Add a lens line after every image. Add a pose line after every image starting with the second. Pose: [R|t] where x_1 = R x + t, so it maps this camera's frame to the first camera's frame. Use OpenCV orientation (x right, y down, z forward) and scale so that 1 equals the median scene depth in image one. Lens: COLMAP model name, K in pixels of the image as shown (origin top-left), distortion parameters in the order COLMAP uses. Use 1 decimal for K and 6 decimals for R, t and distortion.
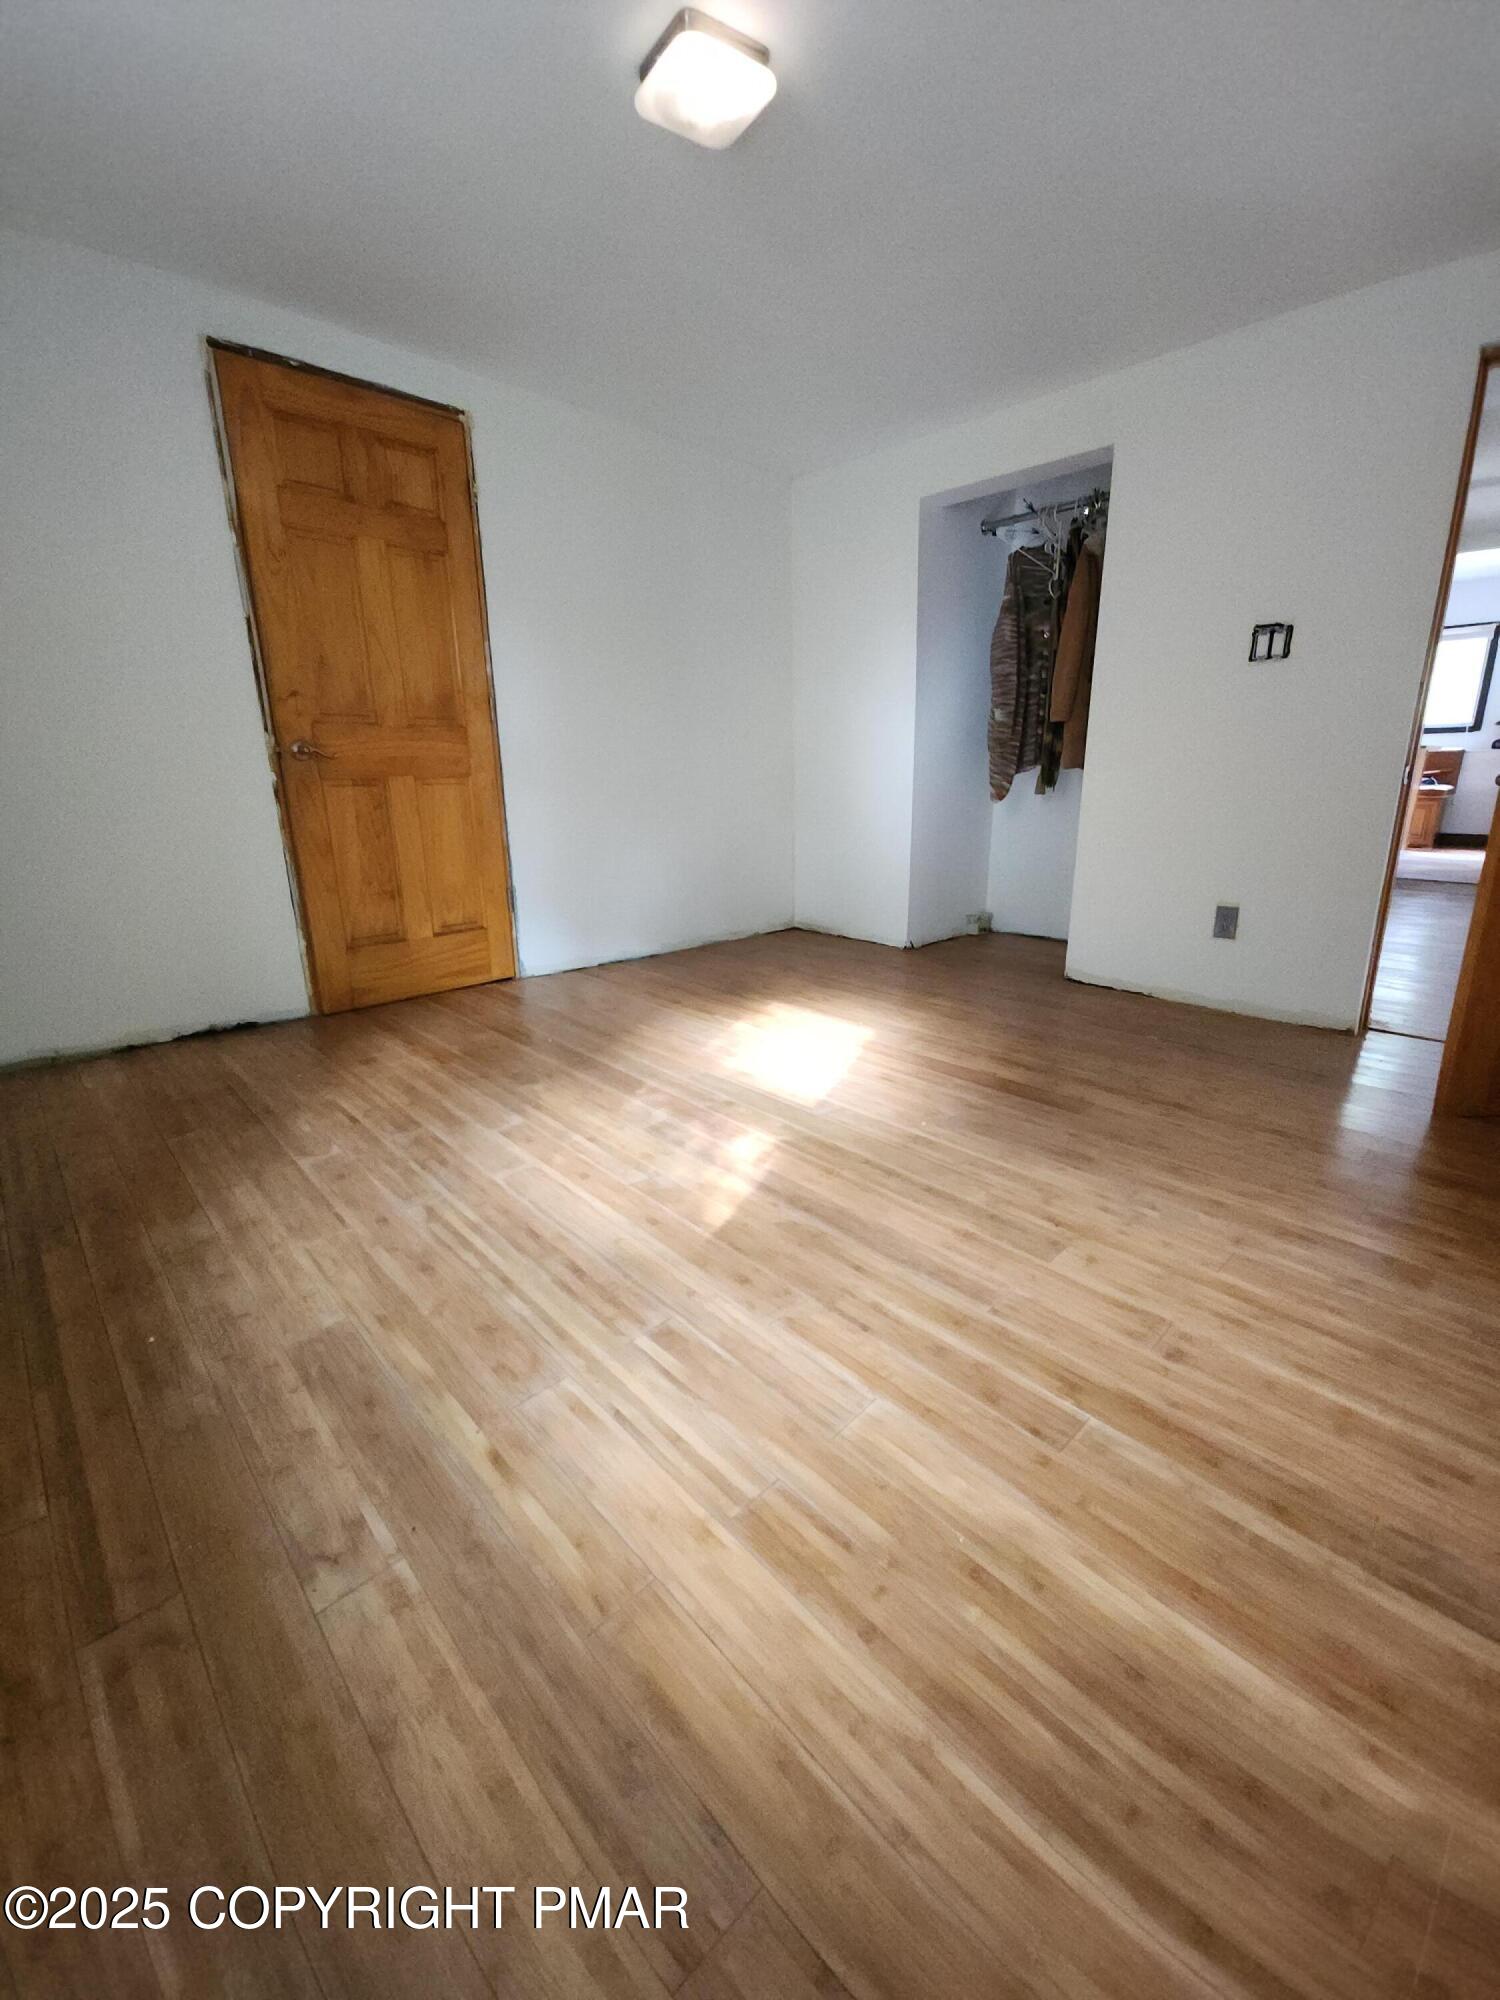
lens RADIAL K [[805.6, 0, 741.0], [0, 805.6, 1000.4], [0, 0, 1]] dist [0.018539, -0.011087]
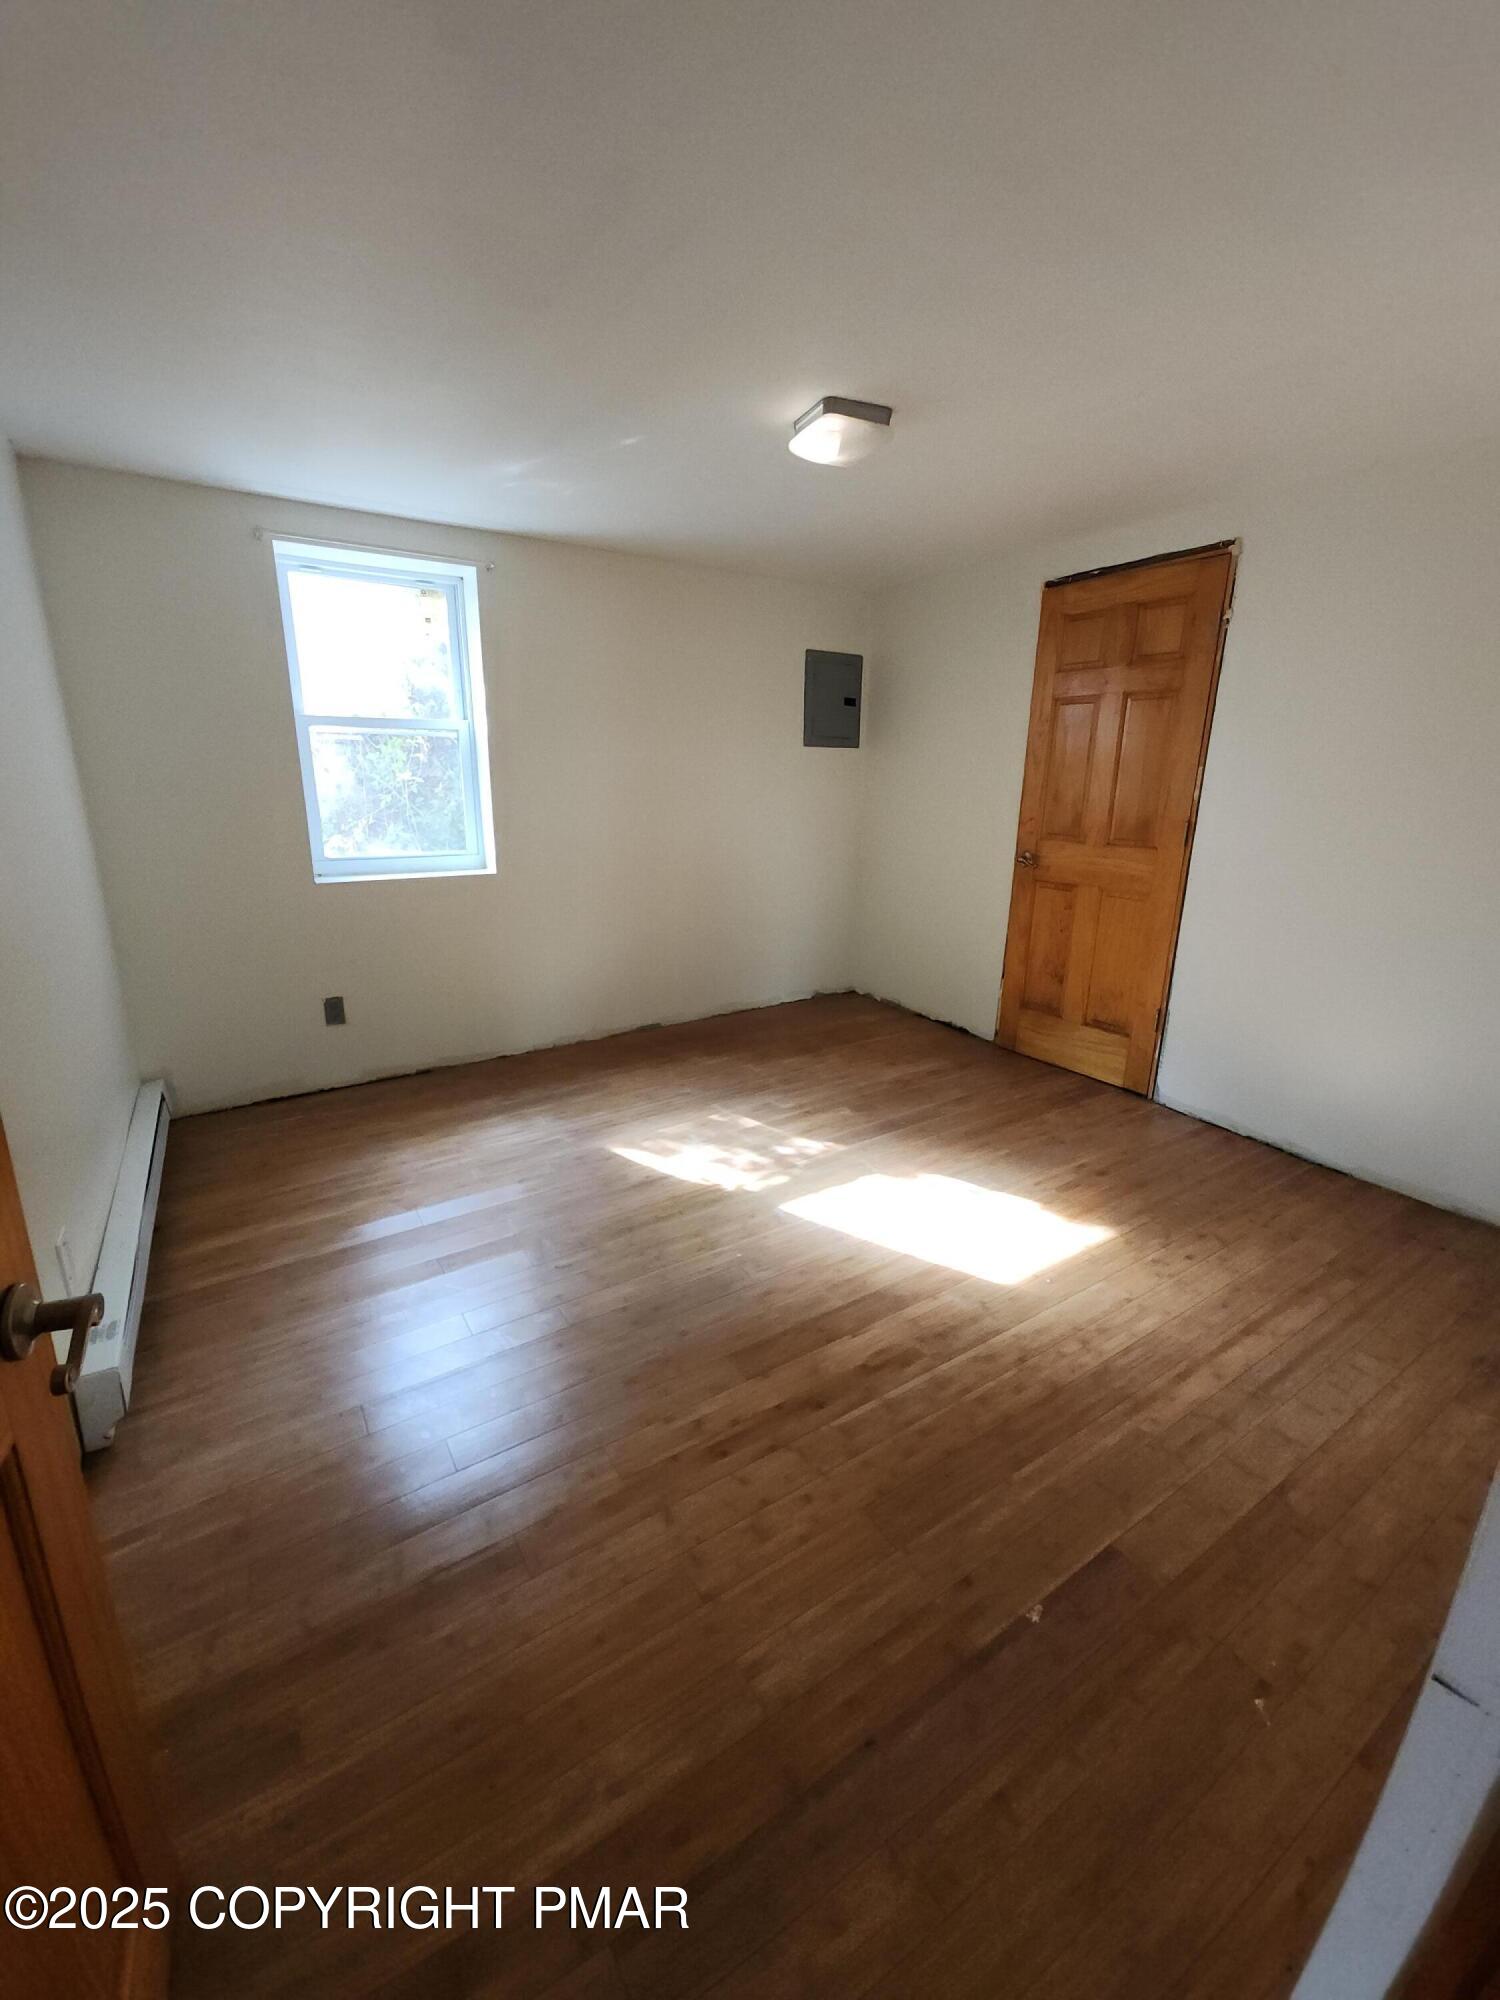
lens RADIAL K [[805.6, 0, 741.0], [0, 805.6, 1000.4], [0, 0, 1]] dist [0.018539, -0.011087]
pose [[-0.173903, 0.280468, -0.943979, 1.006408], [-0.277578, 0.905755, 0.320247, -0.448763], [0.944833, 0.317719, -0.079662, 0.832405]]
